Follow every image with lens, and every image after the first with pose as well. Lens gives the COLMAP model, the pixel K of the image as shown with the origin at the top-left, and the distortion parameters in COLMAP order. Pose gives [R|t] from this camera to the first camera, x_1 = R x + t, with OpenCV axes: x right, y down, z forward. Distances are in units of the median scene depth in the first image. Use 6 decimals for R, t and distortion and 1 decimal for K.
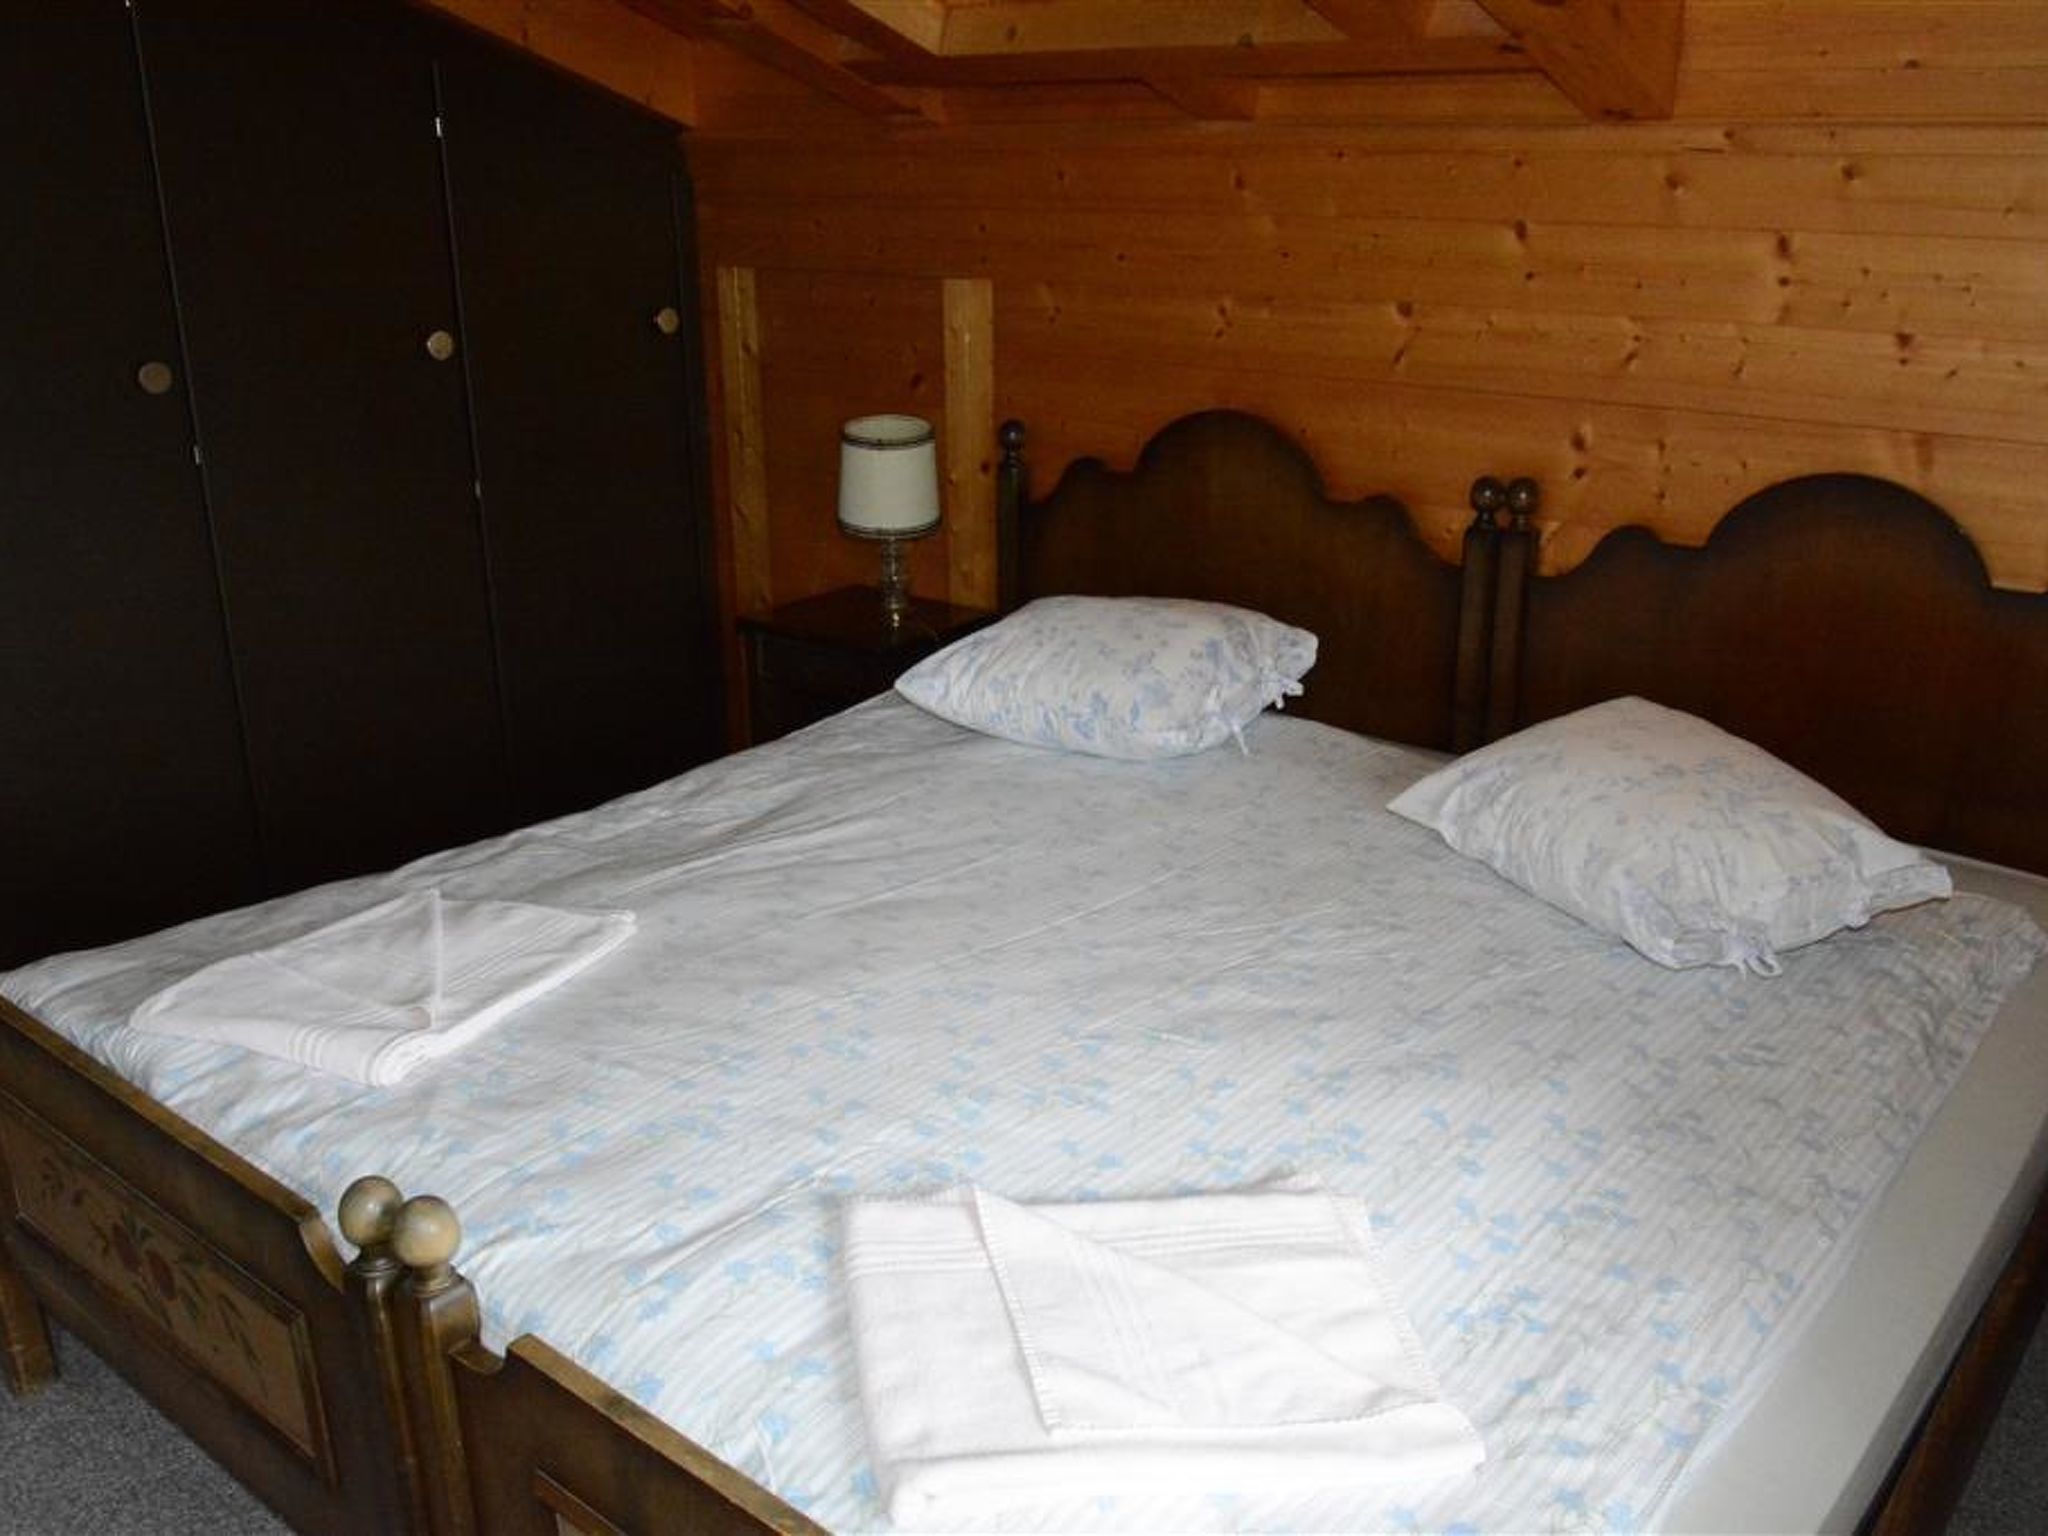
lens RADIAL K [[1772.9, 0, 1030.6], [0, 1772.9, 768.3], [0, 0, 1]] dist [-0.041773, 0.023028]
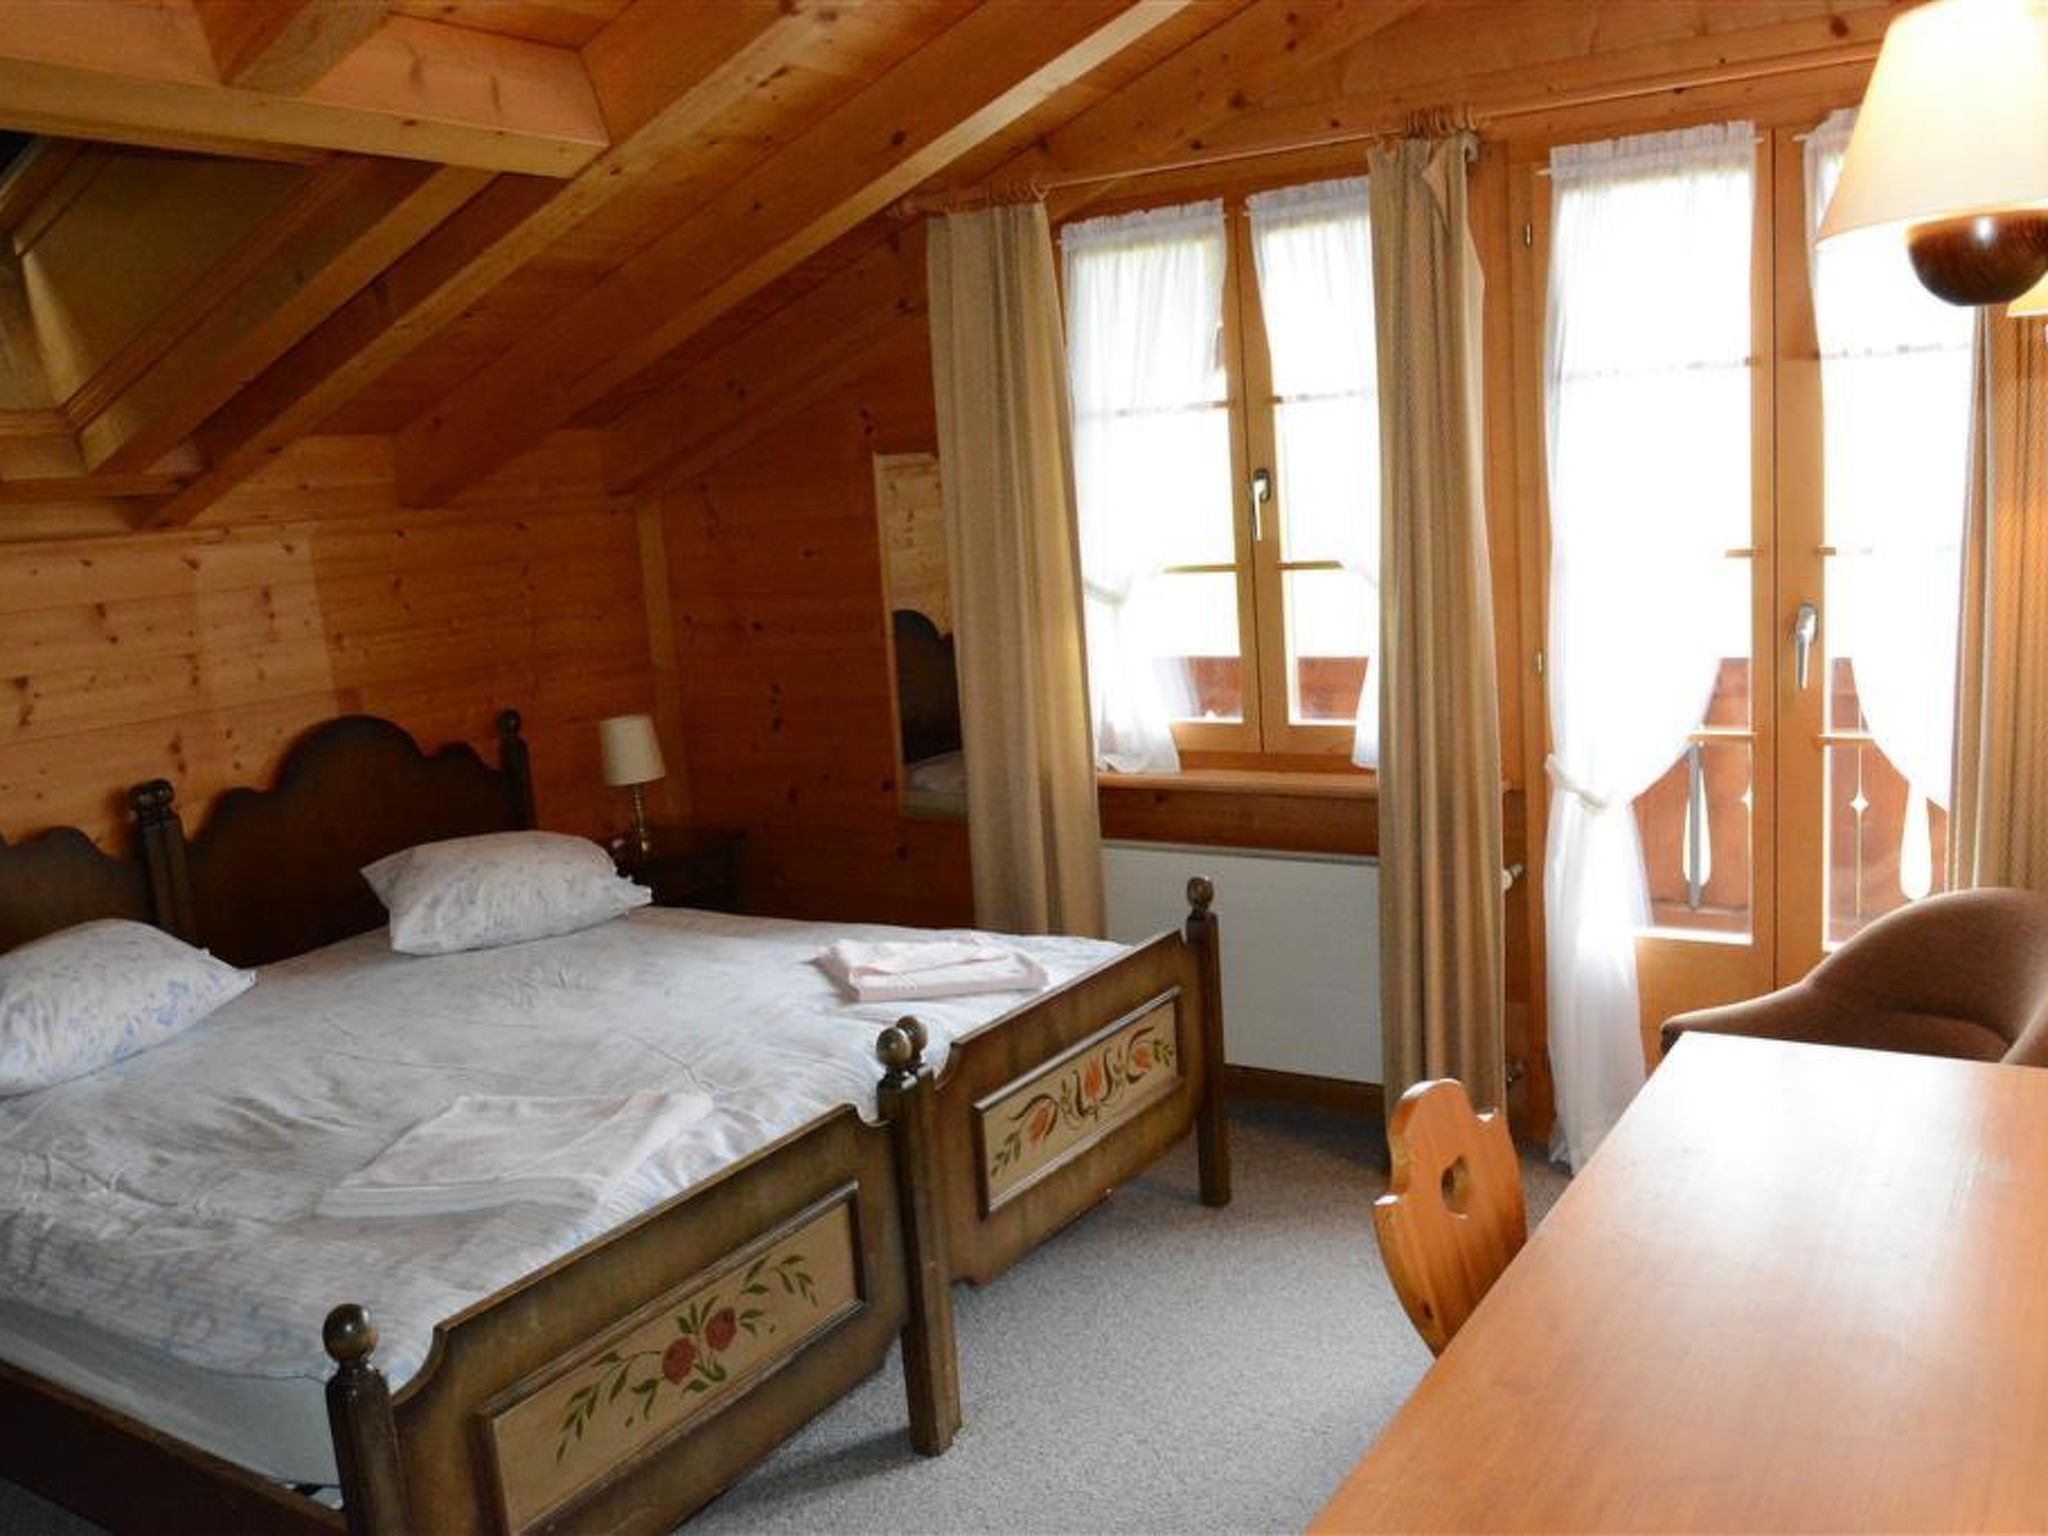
lens RADIAL K [[1772.9, 0, 1030.6], [0, 1772.9, 769.5], [0, 0, 1]] dist [-0.041773, 0.023028]
pose [[-0.081656, -0.176904, 0.980835, -1.454821], [0.398835, 0.896089, 0.194822, -0.215073], [-0.913380, 0.407100, -0.002616, 0.494497]]
